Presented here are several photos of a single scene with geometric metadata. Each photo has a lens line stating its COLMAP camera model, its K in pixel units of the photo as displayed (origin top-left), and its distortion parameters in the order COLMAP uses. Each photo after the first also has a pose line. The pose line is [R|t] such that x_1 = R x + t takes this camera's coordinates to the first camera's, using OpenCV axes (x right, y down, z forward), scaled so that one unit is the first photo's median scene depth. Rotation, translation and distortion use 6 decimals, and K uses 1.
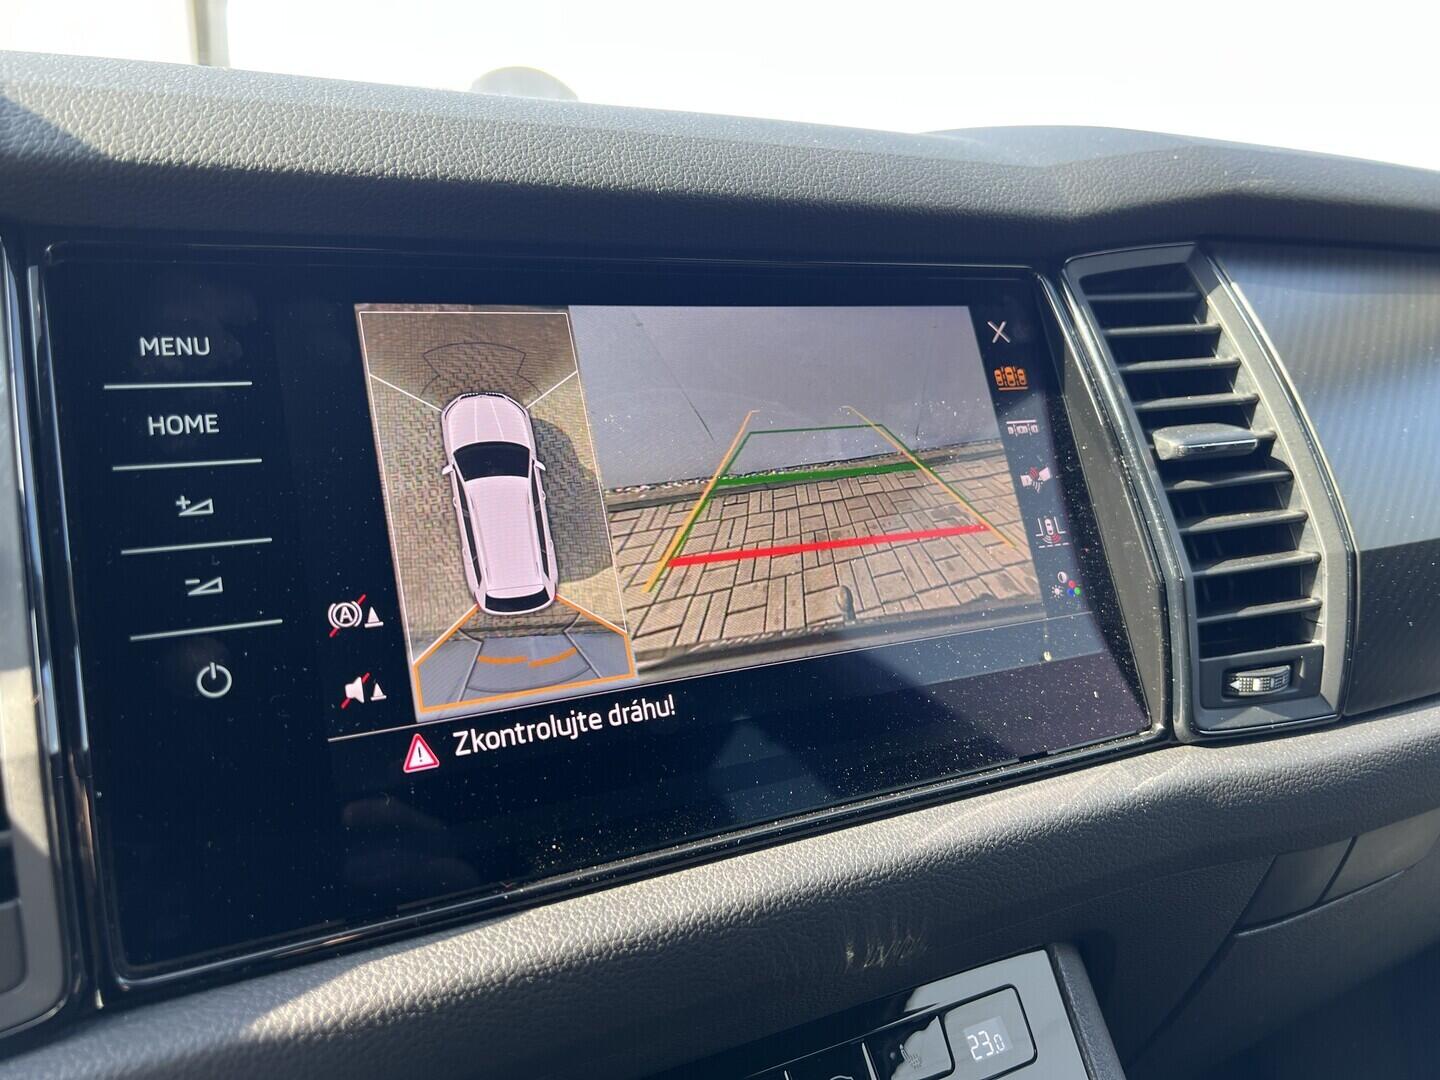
lens RADIAL K [[1092.2, 0, 720.8], [0, 1092.2, 554.2], [0, 0, 1]] dist [0.016782, -0.047874]
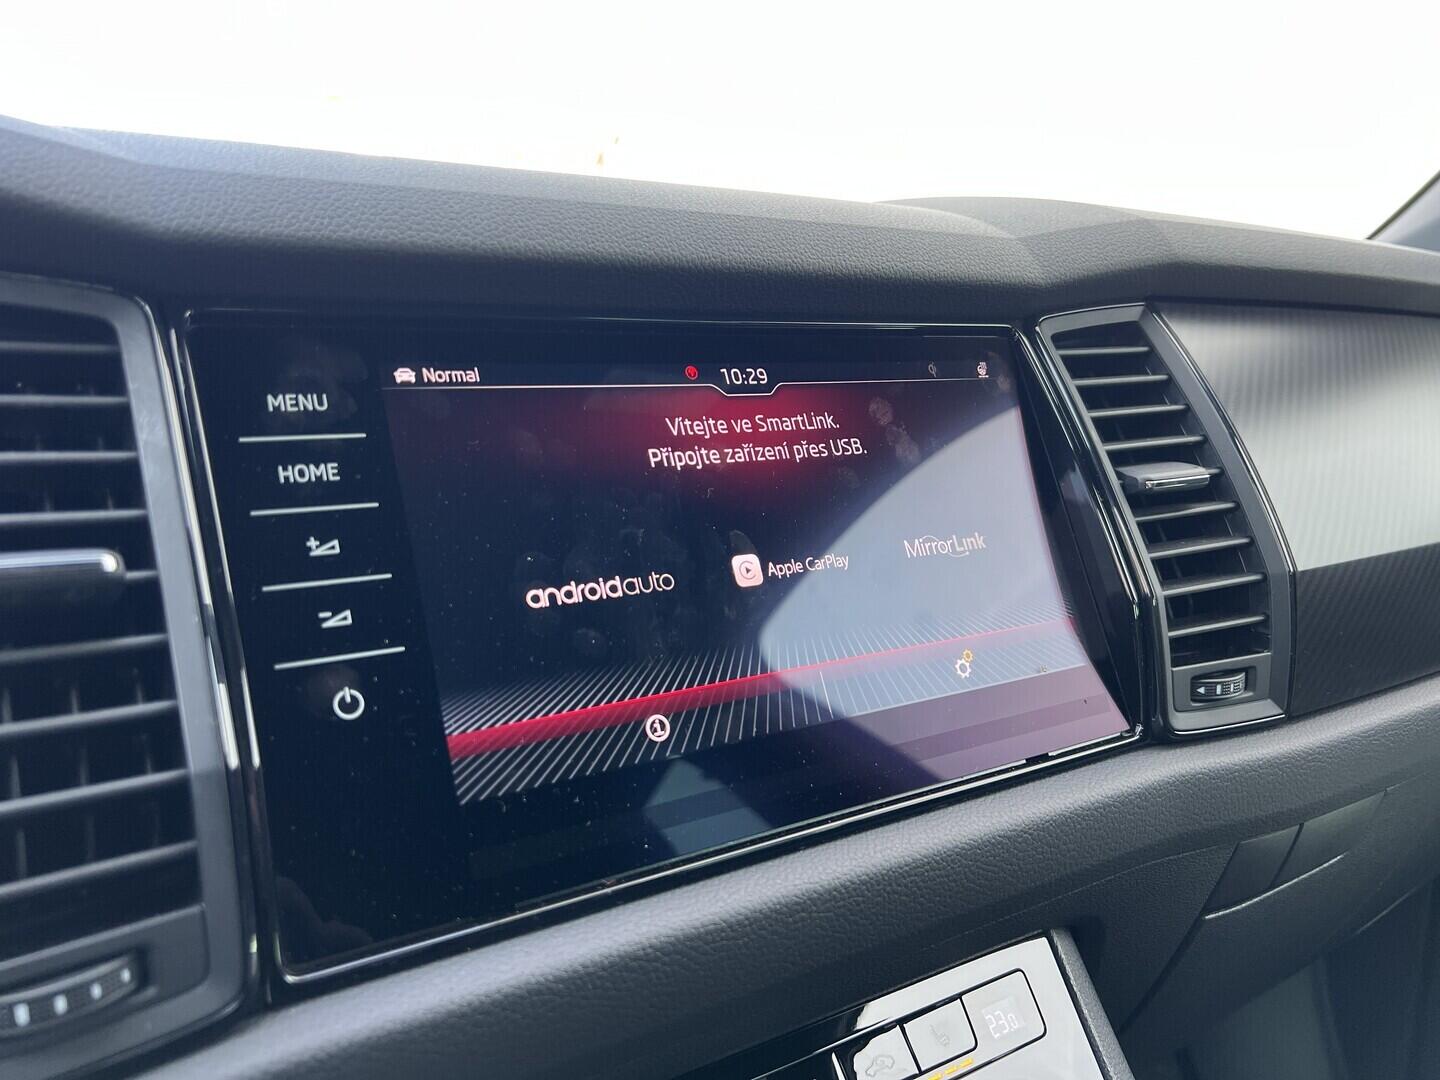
lens RADIAL K [[1092.2, 0, 723.6], [0, 1092.2, 546.9], [0, 0, 1]] dist [0.016782, -0.047874]
pose [[0.995910, -0.017664, 0.088603, -0.171198], [0.021540, 0.998844, -0.042971, 0.012343], [-0.087741, 0.044704, 0.995140, -0.131776]]
